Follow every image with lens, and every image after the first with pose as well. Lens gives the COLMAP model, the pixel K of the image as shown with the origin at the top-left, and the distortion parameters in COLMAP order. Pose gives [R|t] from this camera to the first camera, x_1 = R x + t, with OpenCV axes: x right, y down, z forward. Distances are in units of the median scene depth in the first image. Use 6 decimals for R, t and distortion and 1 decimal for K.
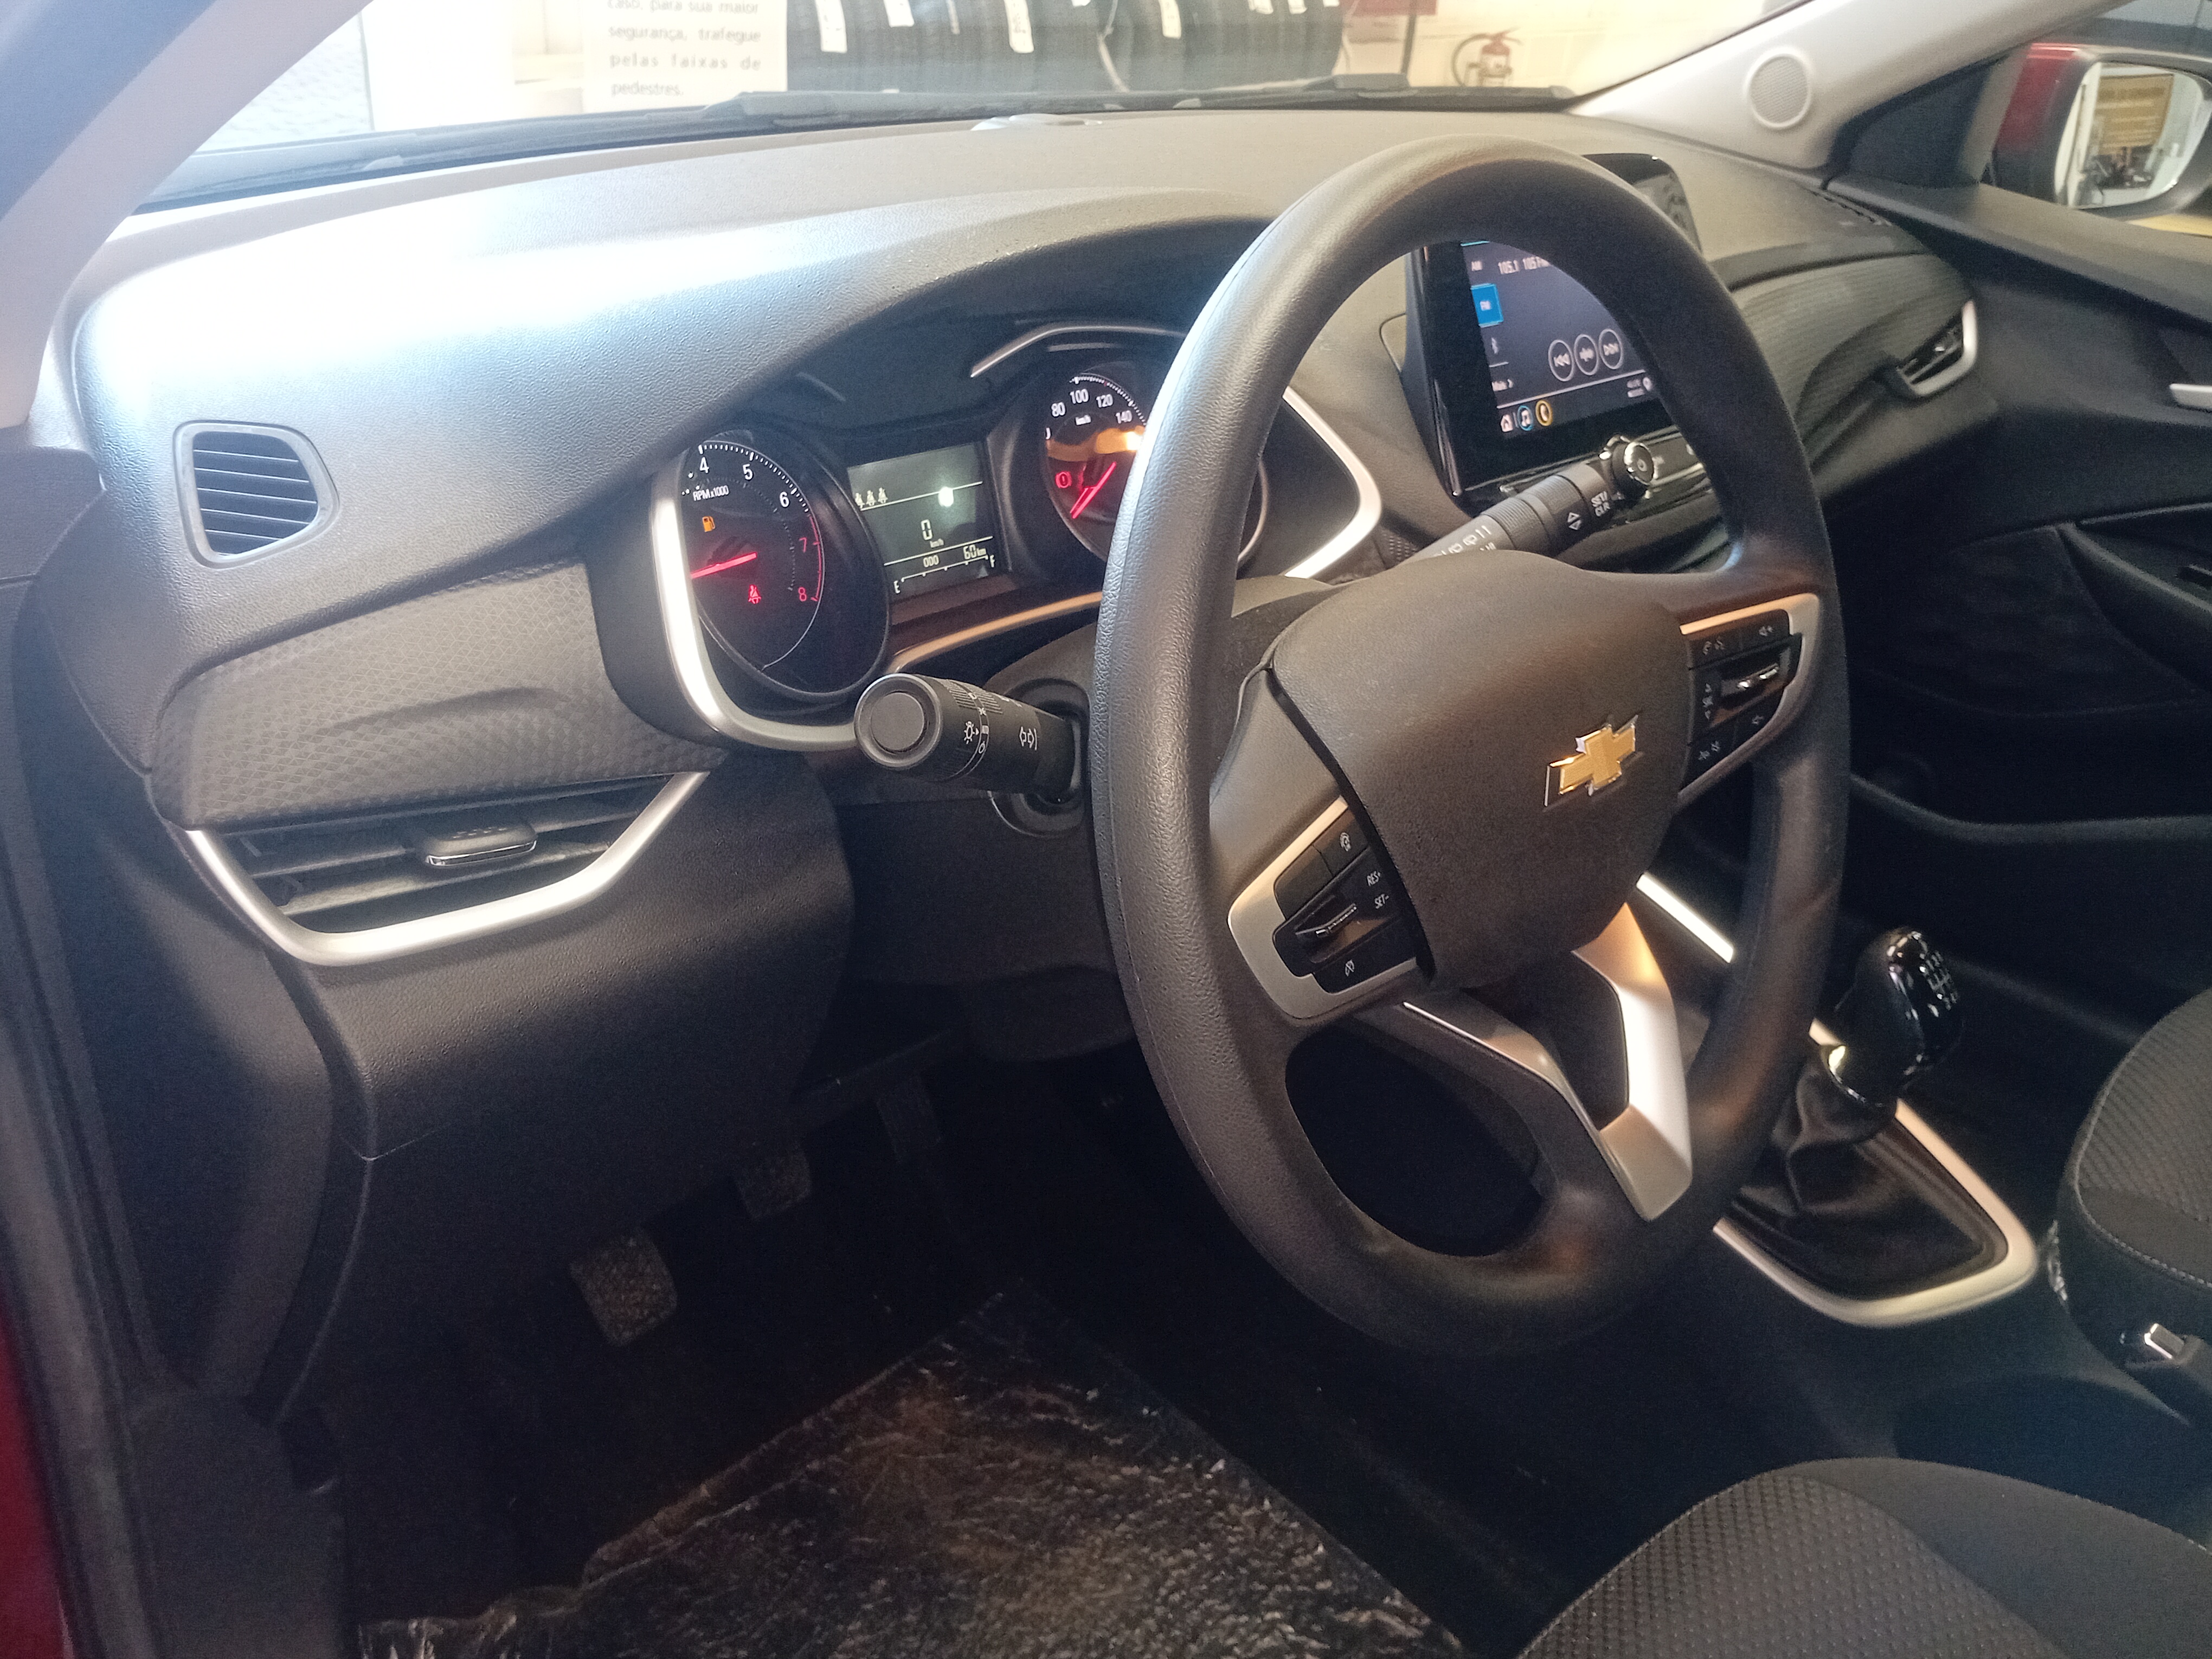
lens RADIAL K [[1762.2, 0, 1119.9], [0, 1762.2, 821.9], [0, 0, 1]] dist [0.084372, -0.178651]
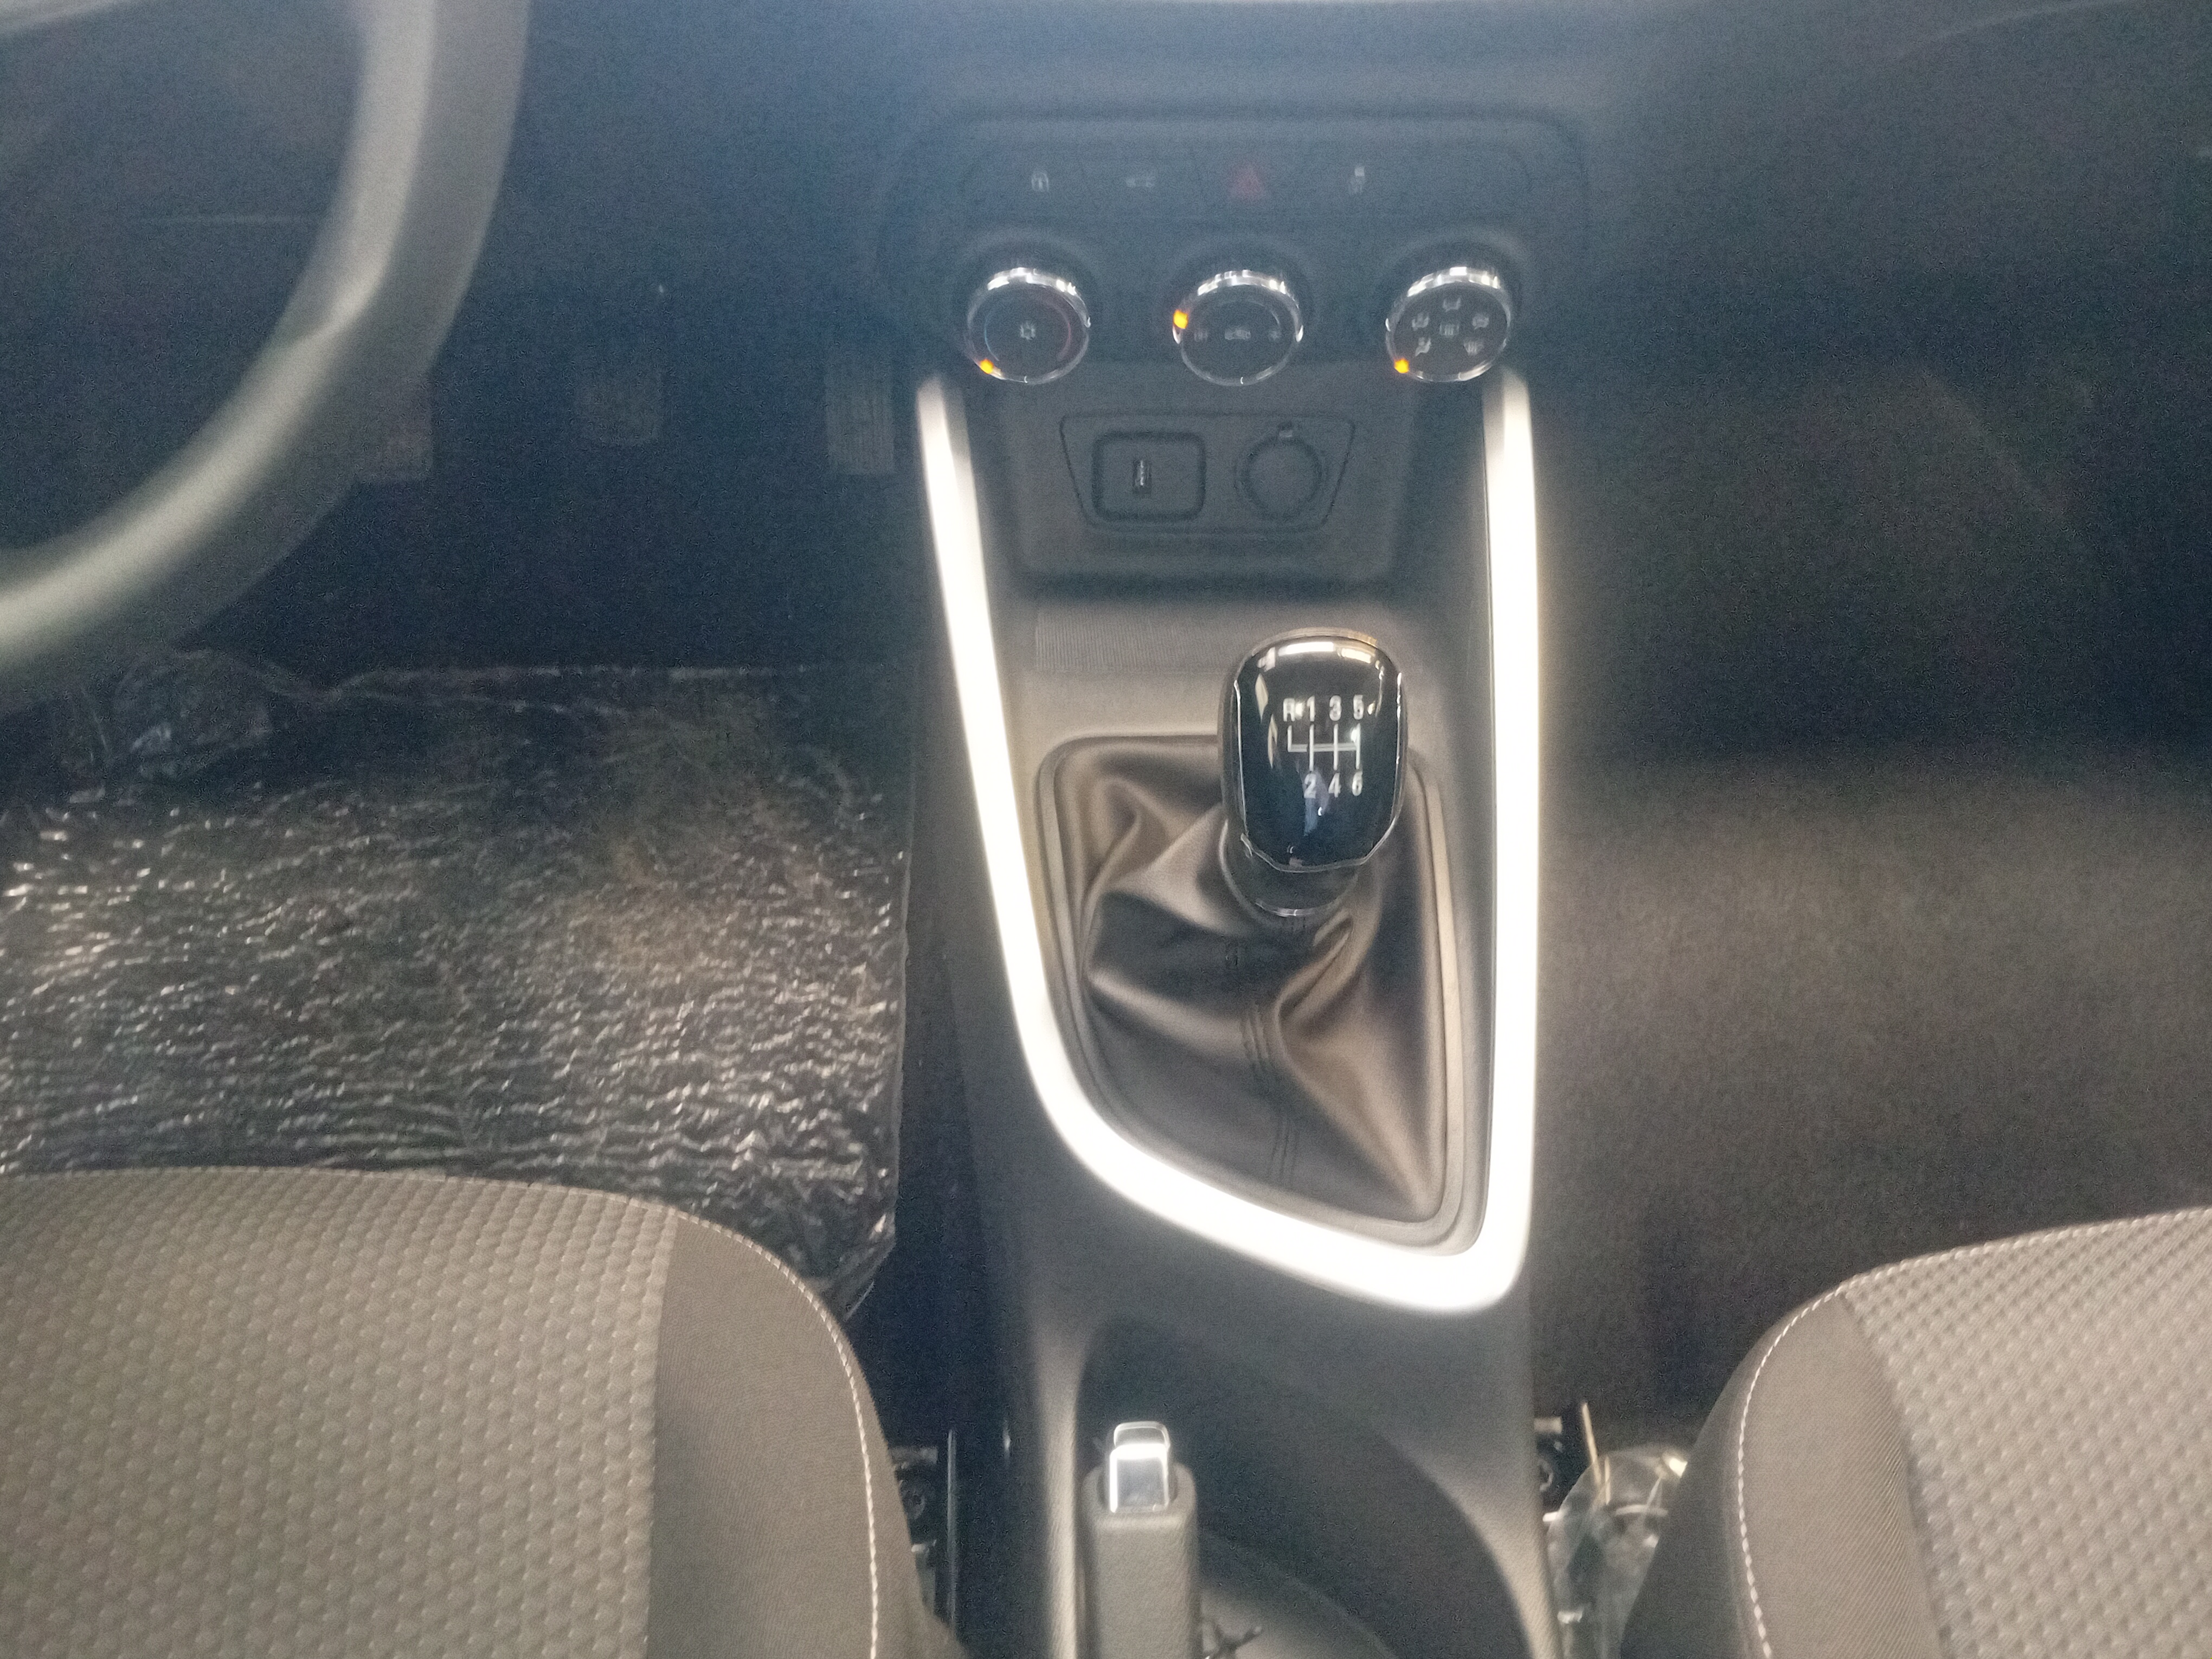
lens RADIAL K [[1762.2, 0, 1119.9], [0, 1762.2, 821.9], [0, 0, 1]] dist [0.084372, -0.178651]
pose [[0.728046, 0.489925, -0.479503, 0.698975], [-0.299214, 0.856422, 0.420729, -0.097138], [0.616782, -0.162836, 0.770107, 0.569140]]
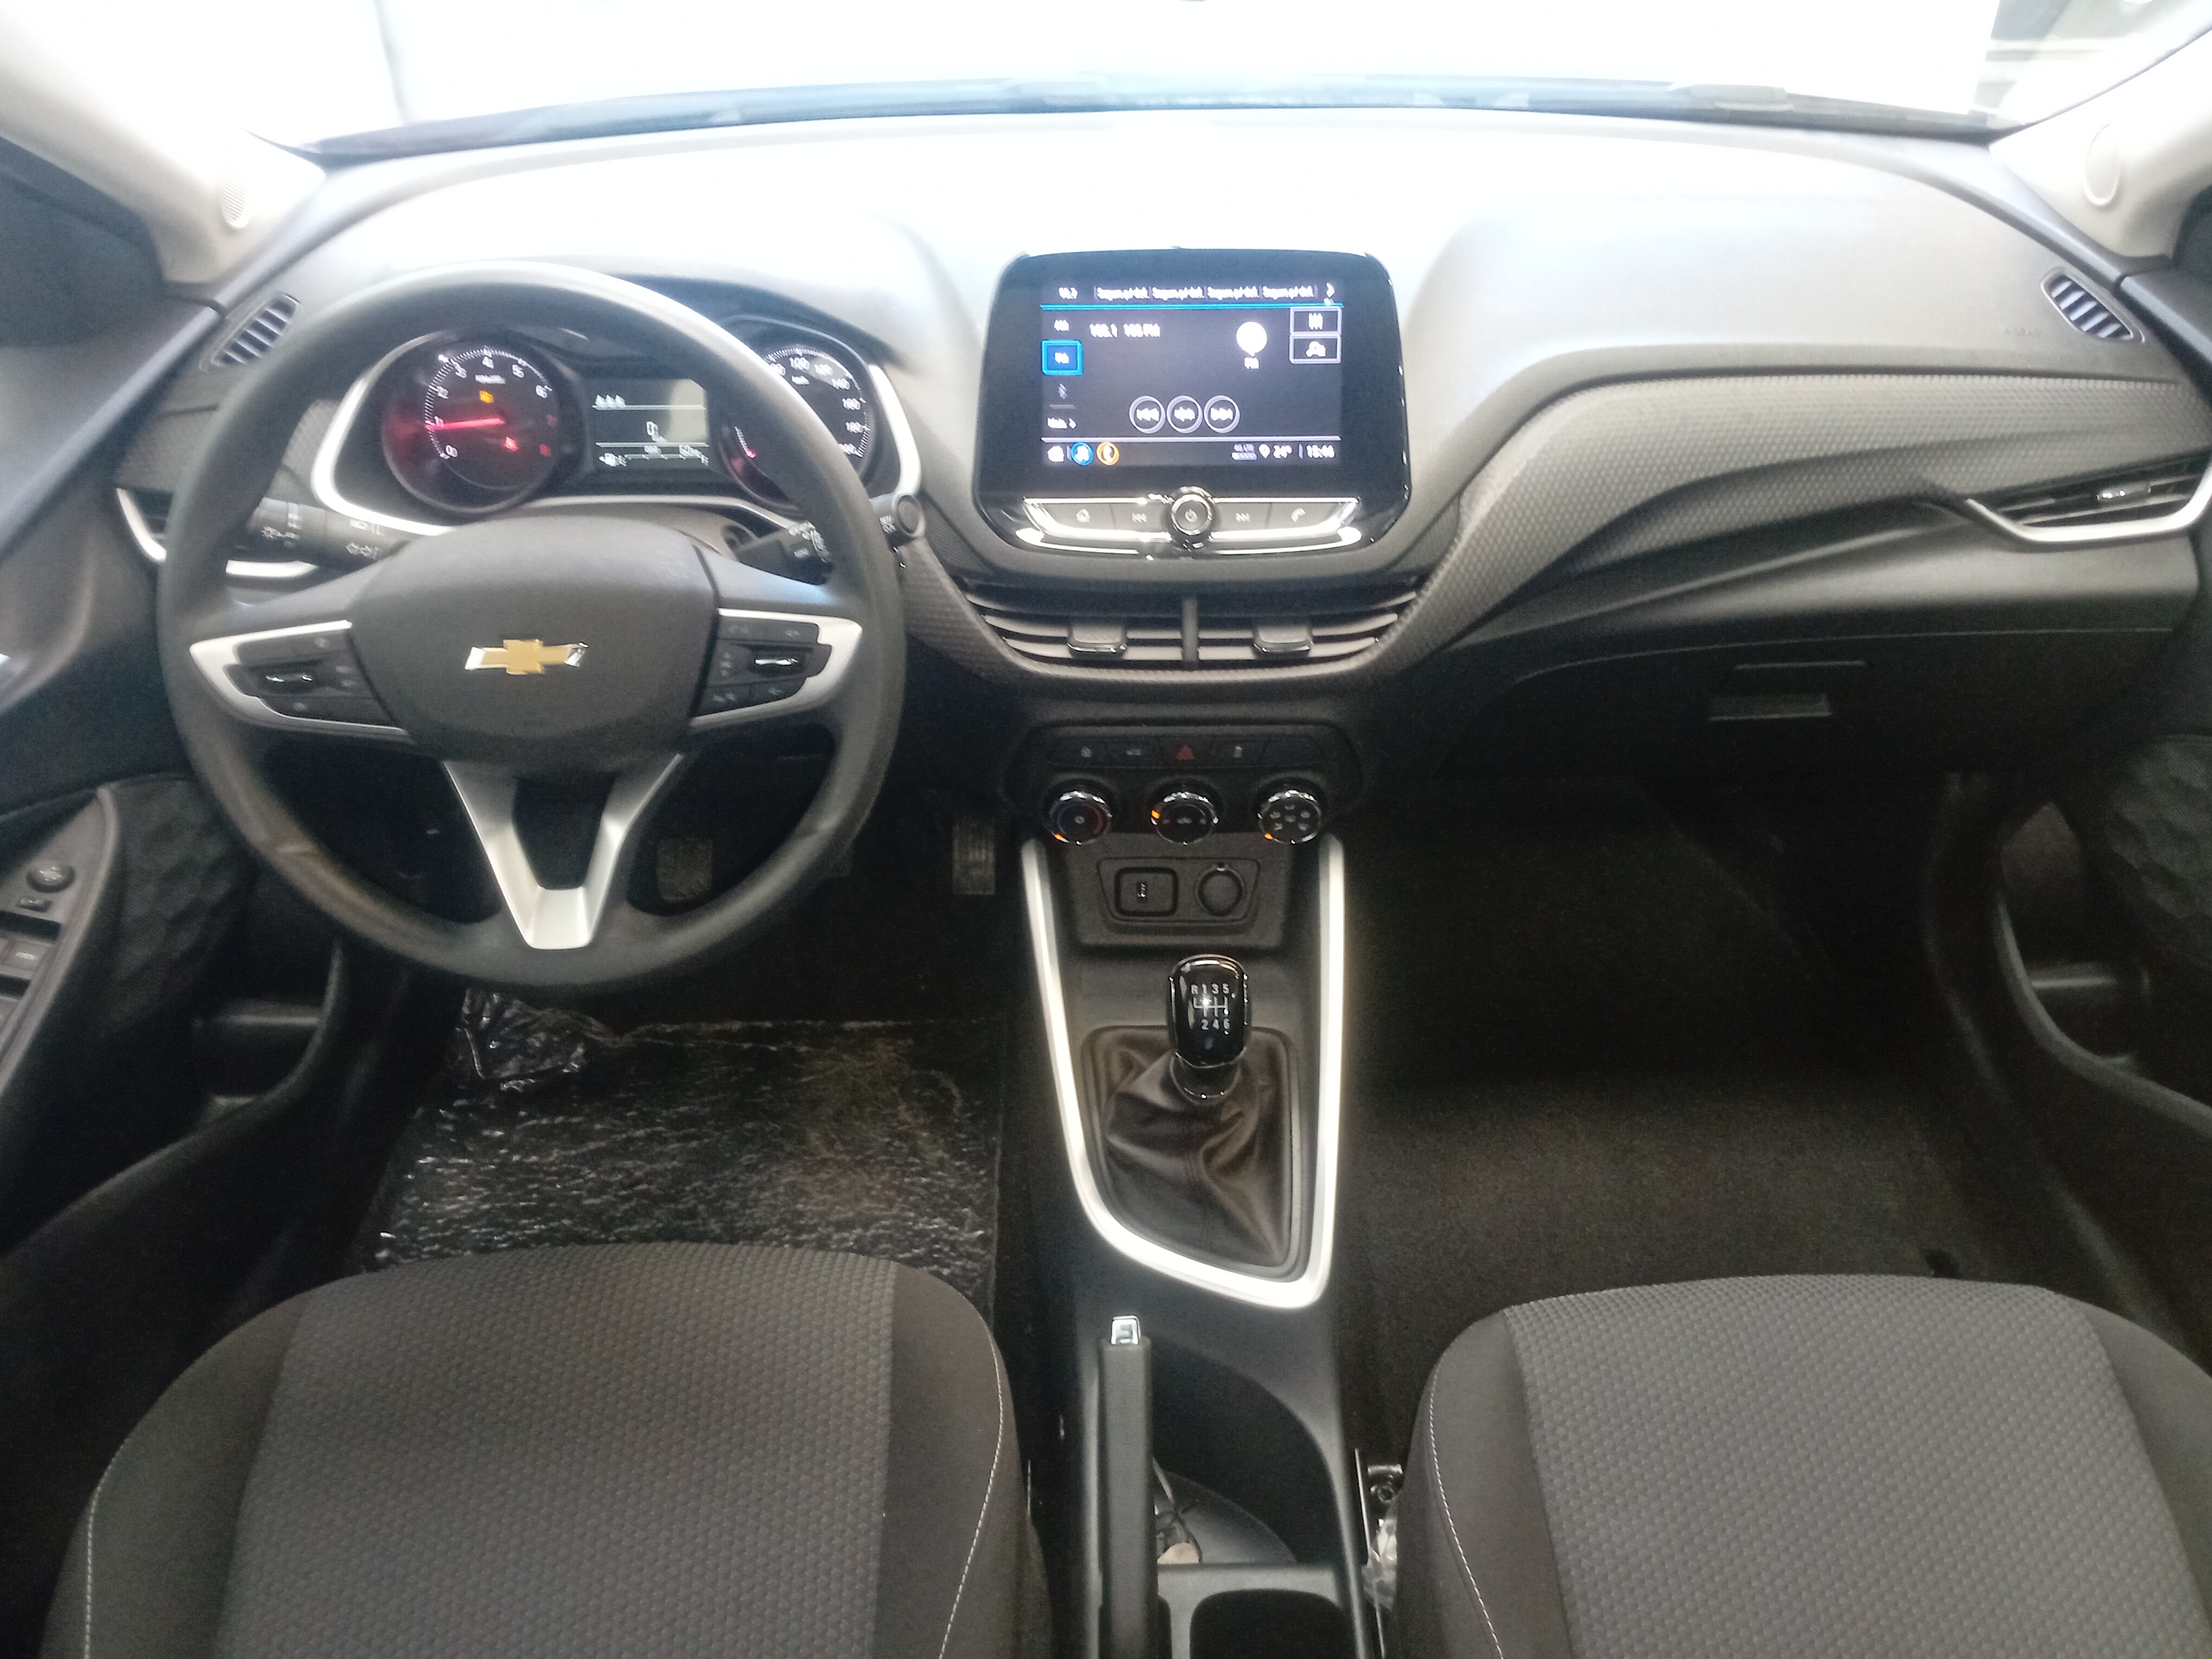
lens RADIAL K [[1762.2, 0, 1119.9], [0, 1762.2, 821.9], [0, 0, 1]] dist [0.084372, -0.178651]
pose [[0.711919, 0.357551, -0.604424, 1.106166], [-0.290169, 0.933544, 0.210470, -0.258310], [0.639510, 0.025548, 0.768358, 0.068441]]
